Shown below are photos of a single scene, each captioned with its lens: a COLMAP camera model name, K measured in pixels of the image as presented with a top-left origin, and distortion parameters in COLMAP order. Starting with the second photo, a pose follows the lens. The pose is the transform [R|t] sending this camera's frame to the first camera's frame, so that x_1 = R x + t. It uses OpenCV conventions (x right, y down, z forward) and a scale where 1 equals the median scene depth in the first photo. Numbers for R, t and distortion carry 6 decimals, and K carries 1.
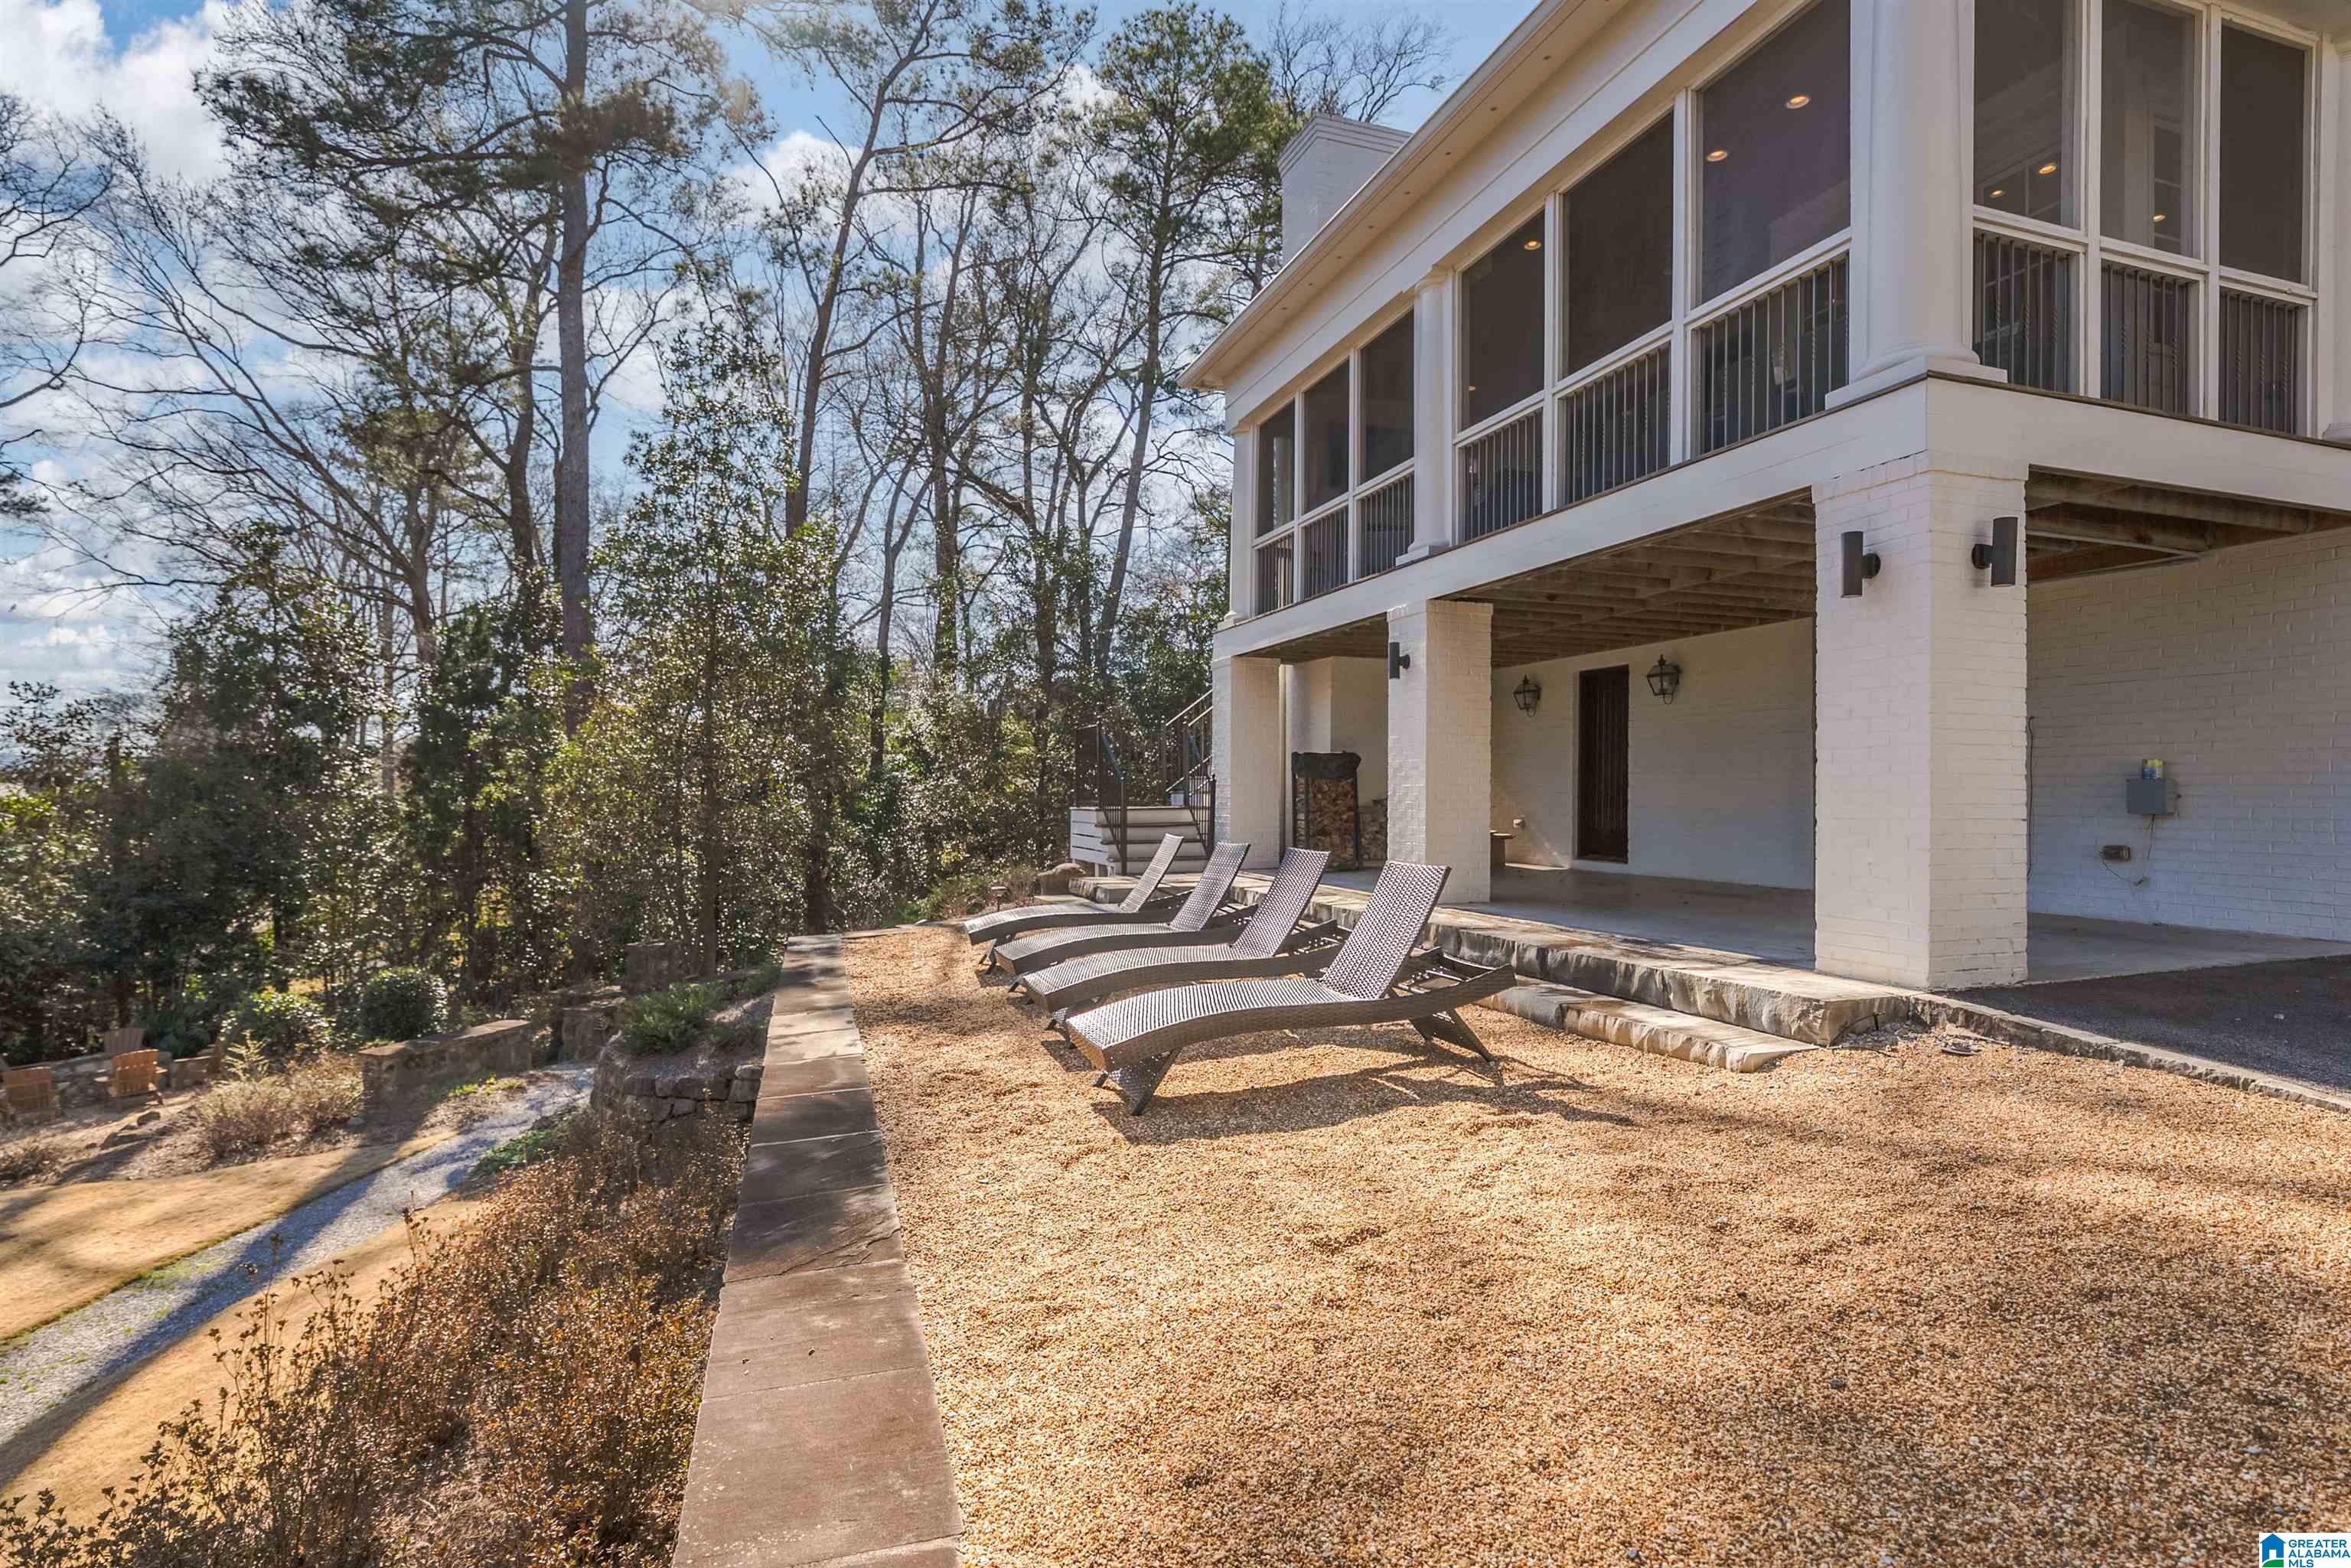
lens RADIAL K [[1161.2, 0, 1182.1], [0, 1161.2, 784.6], [0, 0, 1]] dist [0.003704, -0.001822]
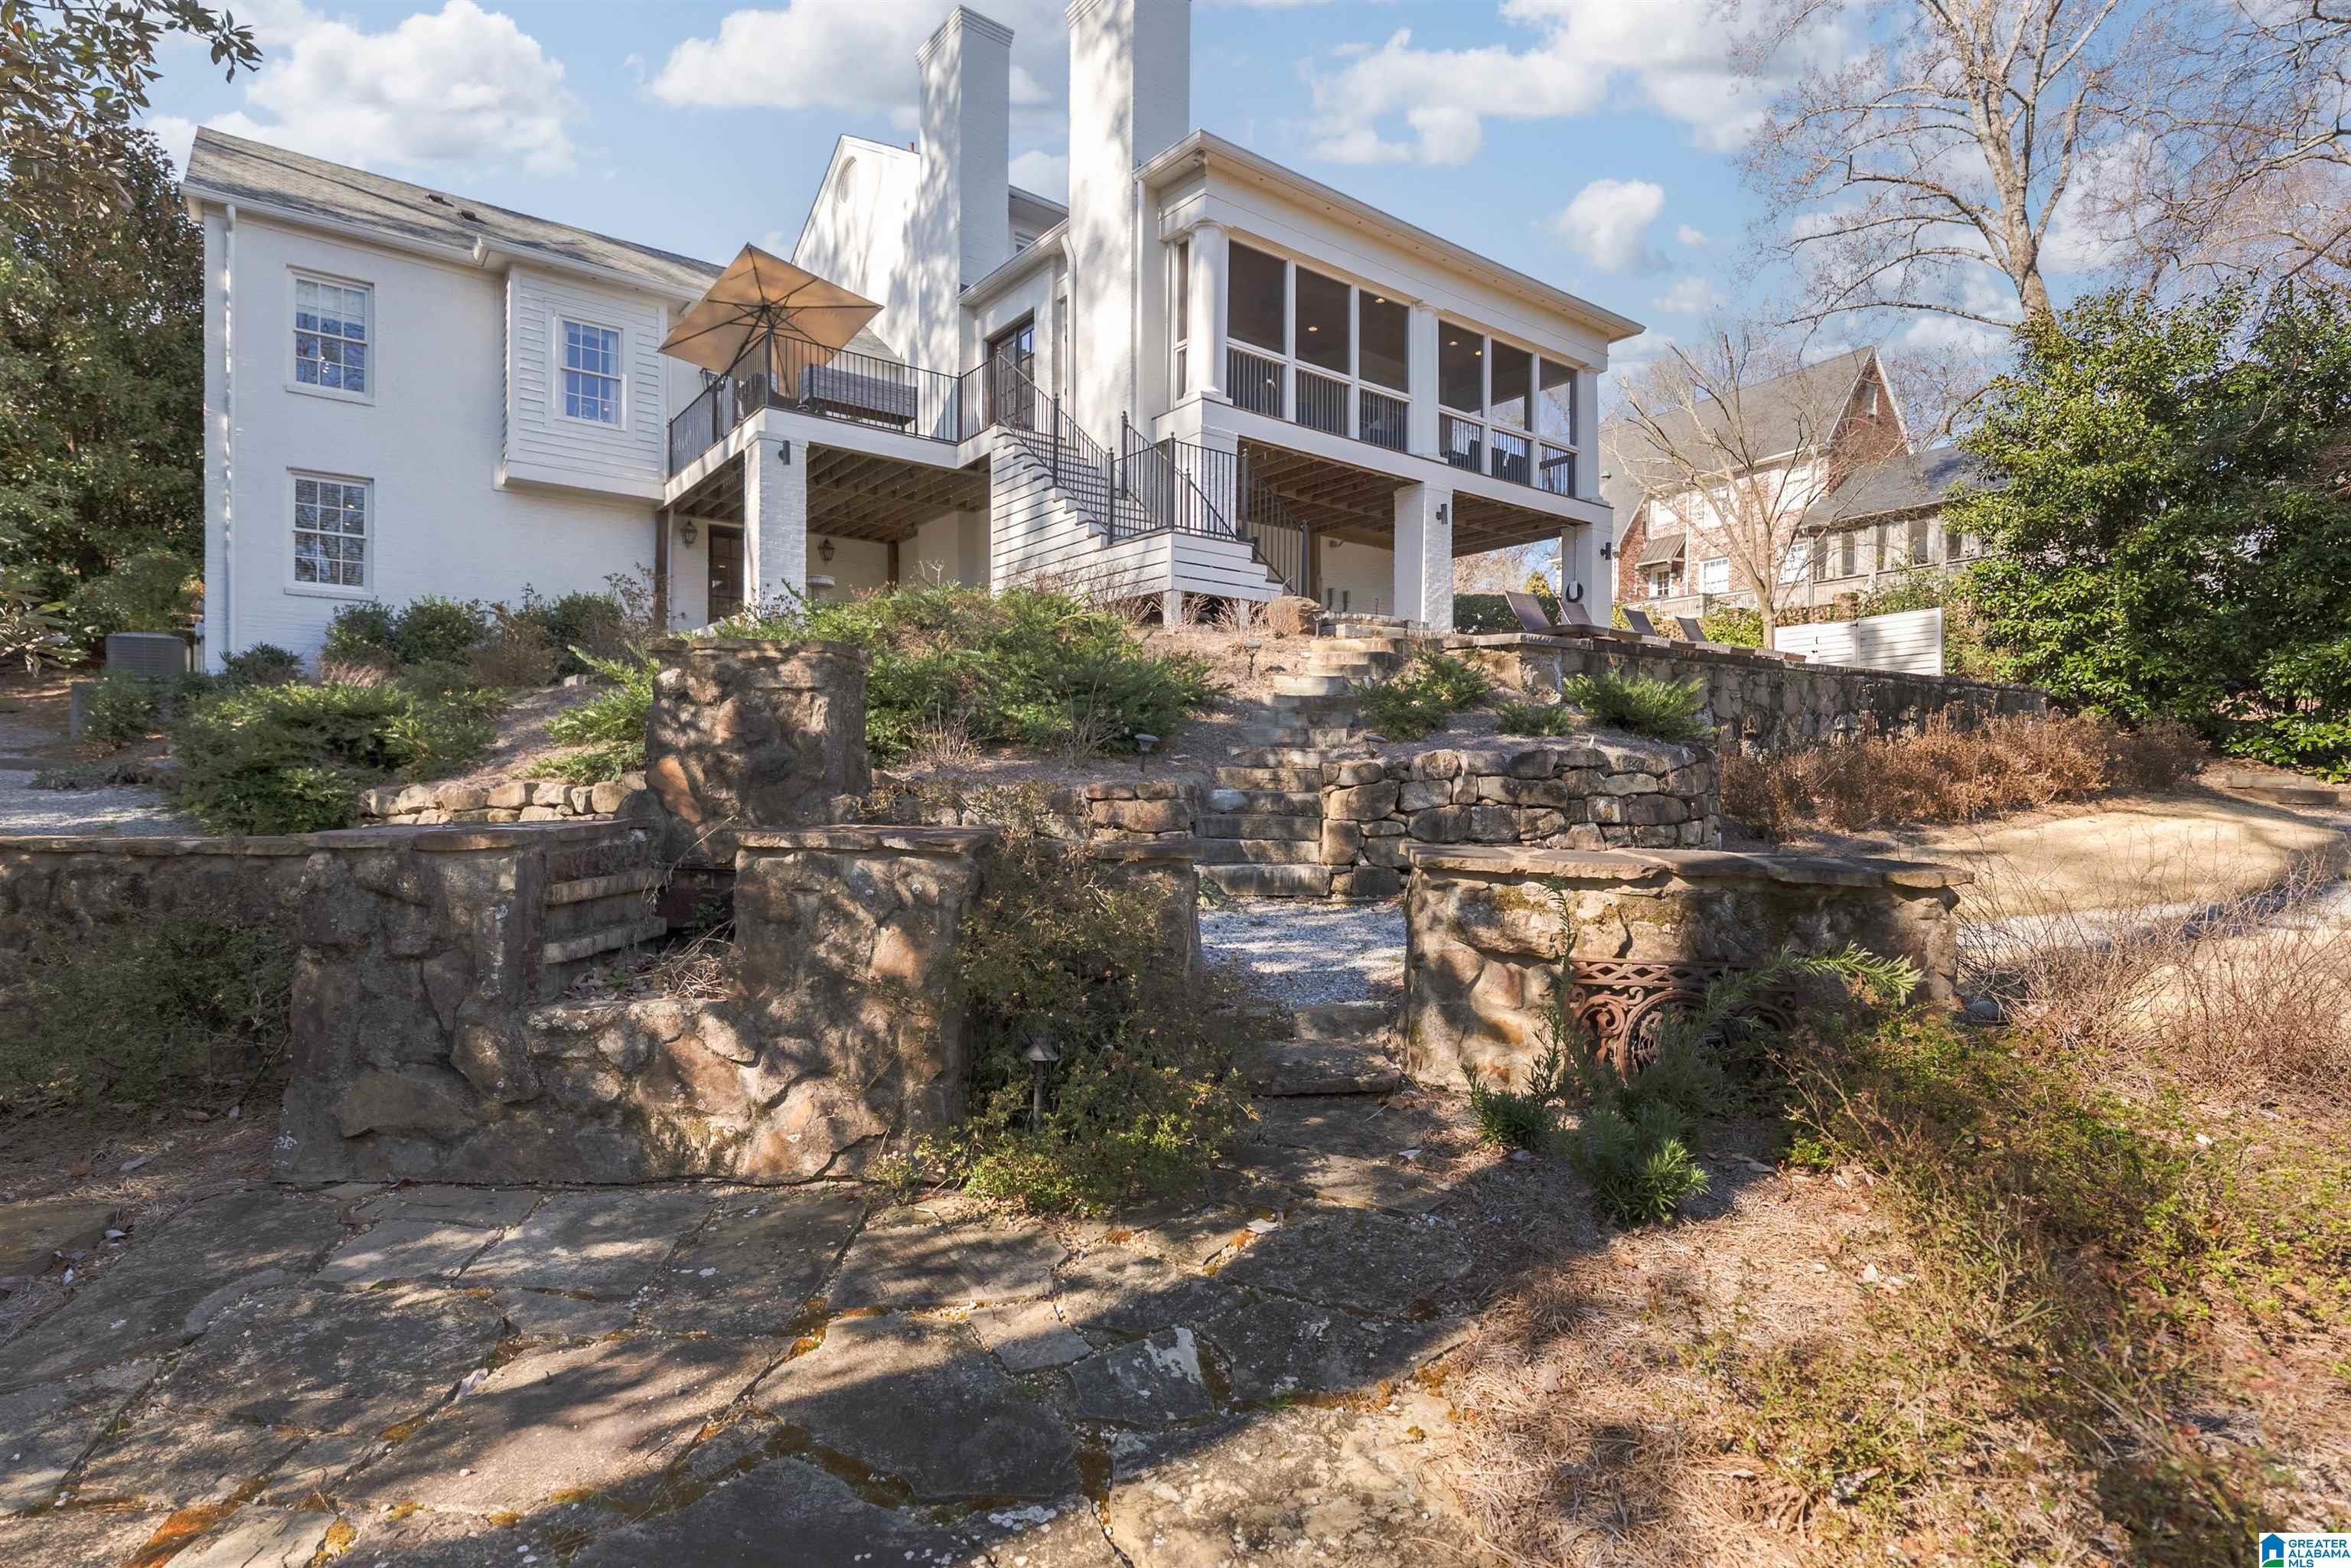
lens RADIAL K [[1161.2, 0, 1181.9], [0, 1161.2, 792.8], [0, 0, 1]] dist [0.003704, -0.001822]
pose [[-0.319598, -0.009553, 0.947505, -1.424883], [-0.010790, 0.999921, 0.006442, 0.324692], [-0.947492, -0.008164, -0.319676, 1.982737]]
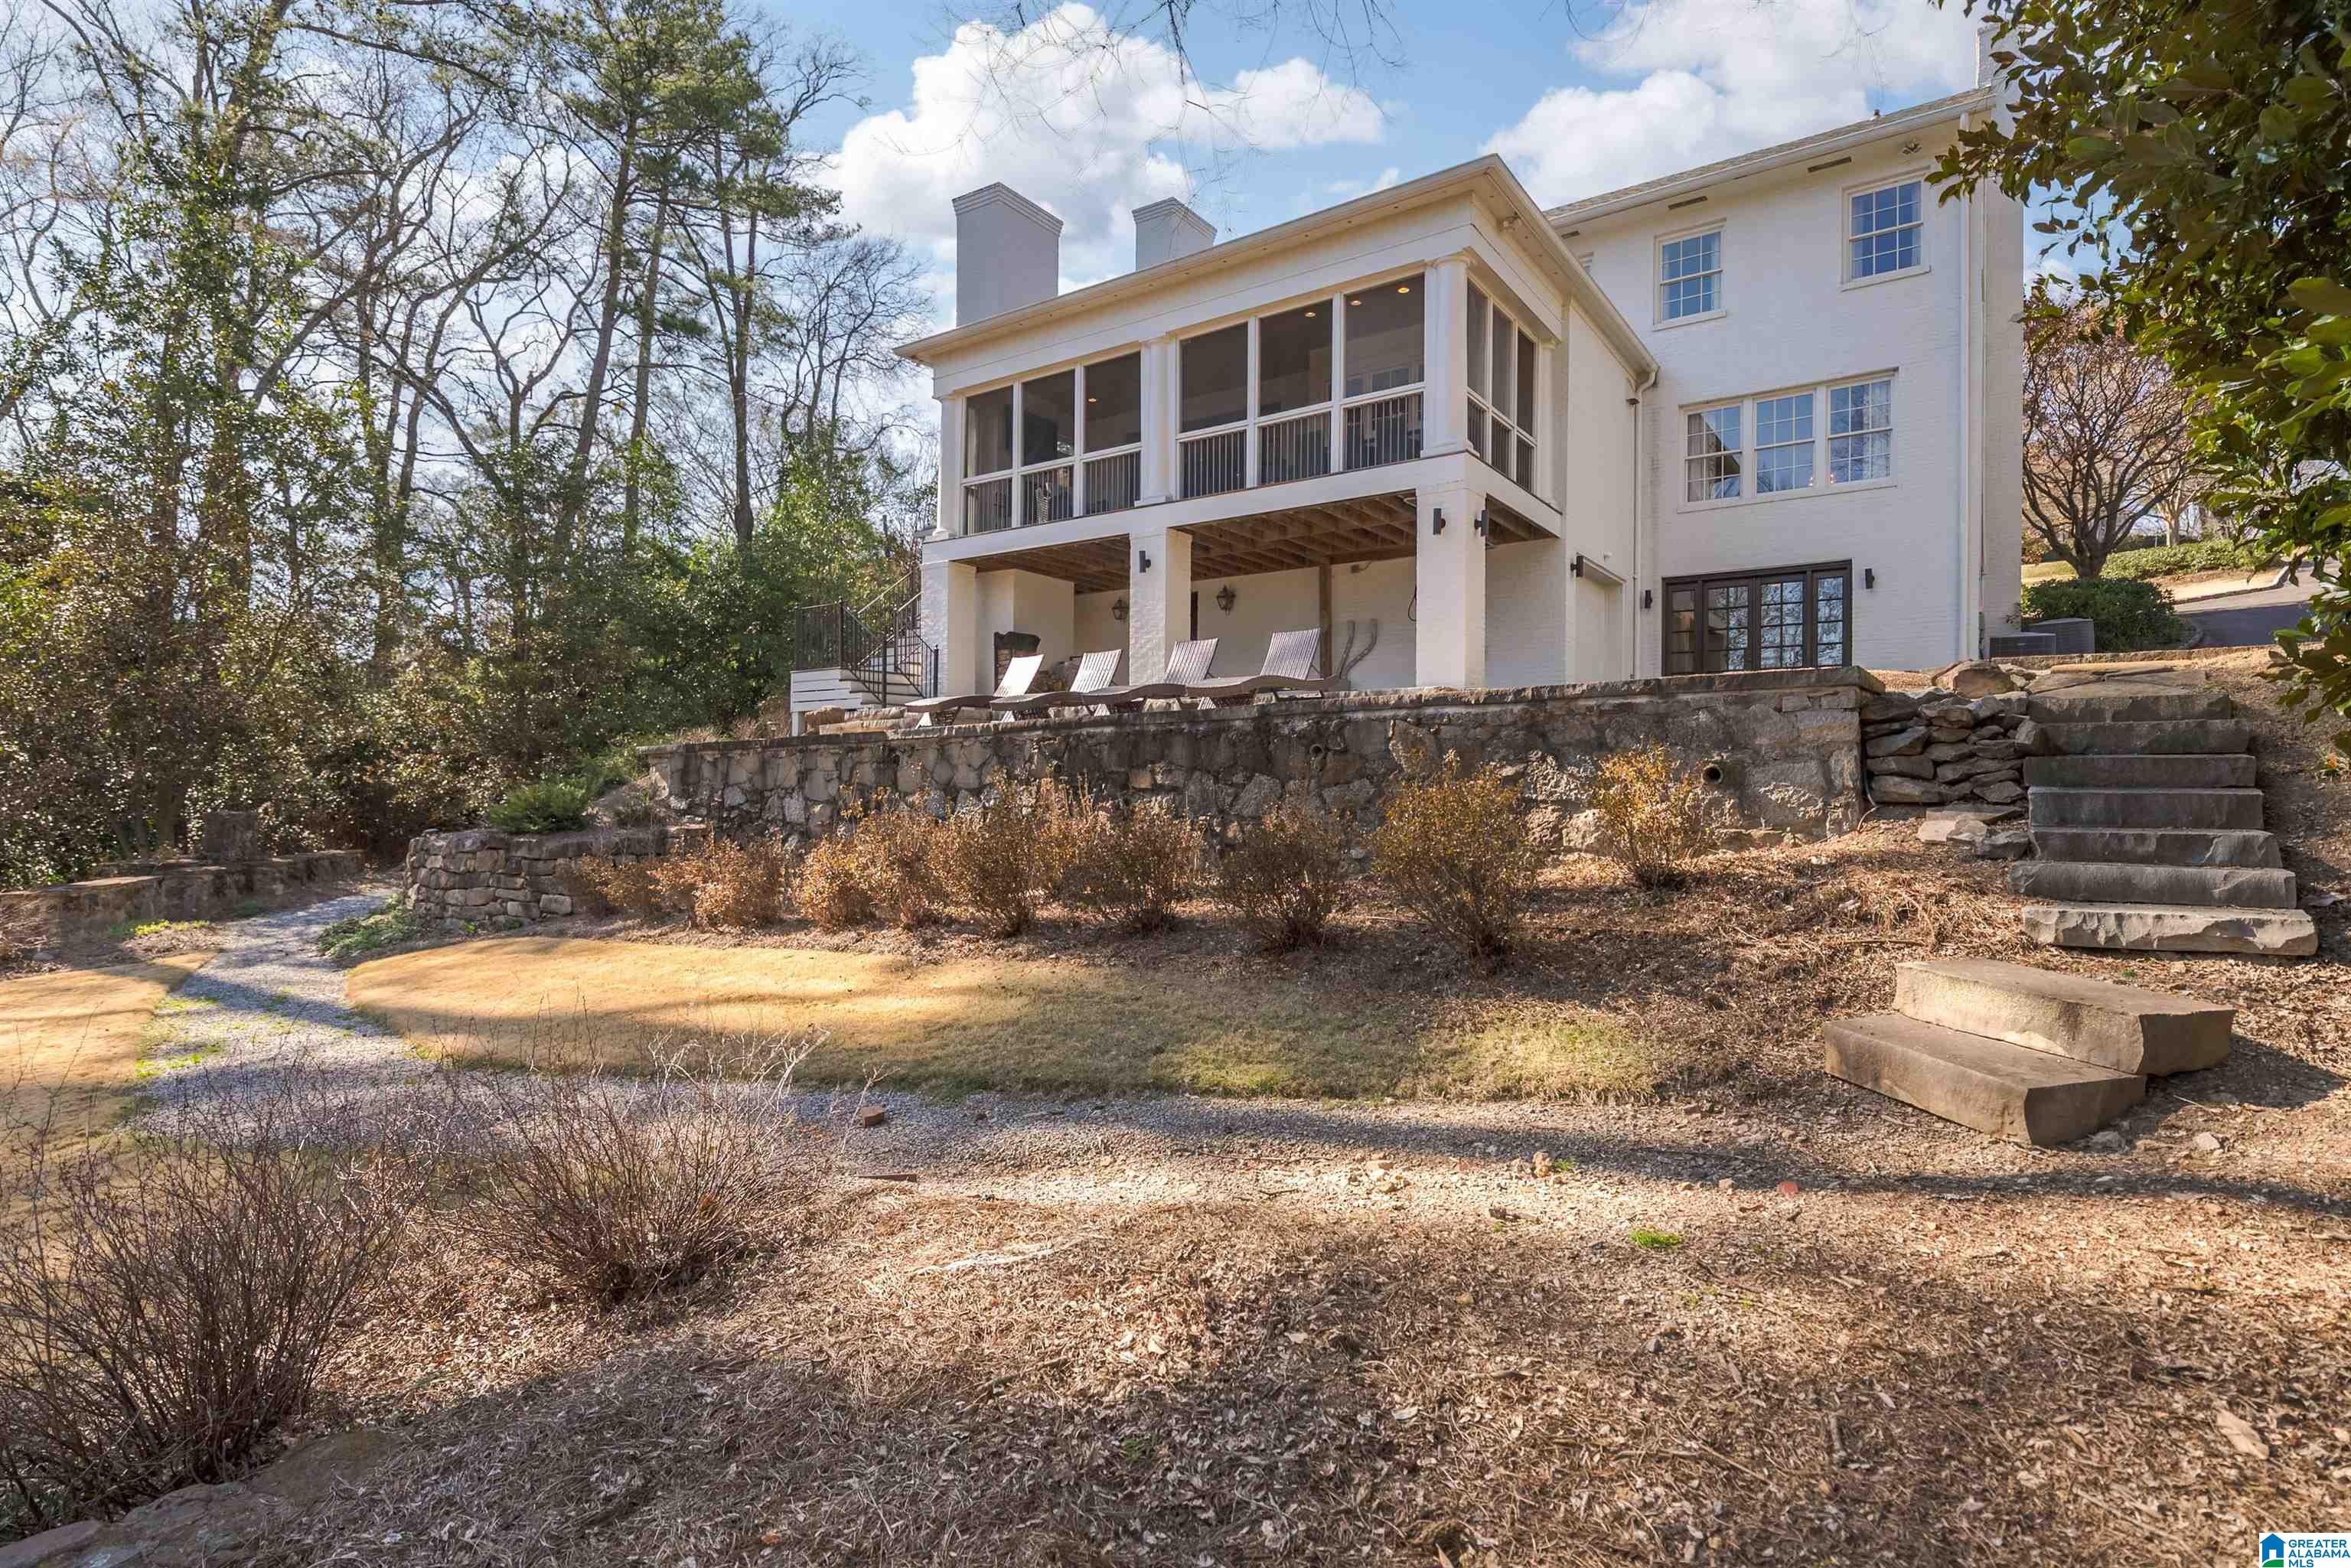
lens RADIAL K [[1161.2, 0, 1182.5], [0, 1161.2, 787.2], [0, 0, 1]] dist [0.003704, -0.001822]
pose [[0.811438, 0.001289, 0.584437, -0.758344], [-0.004835, 0.999978, 0.004508, 0.212324], [-0.584418, -0.006484, 0.811427, -0.401890]]
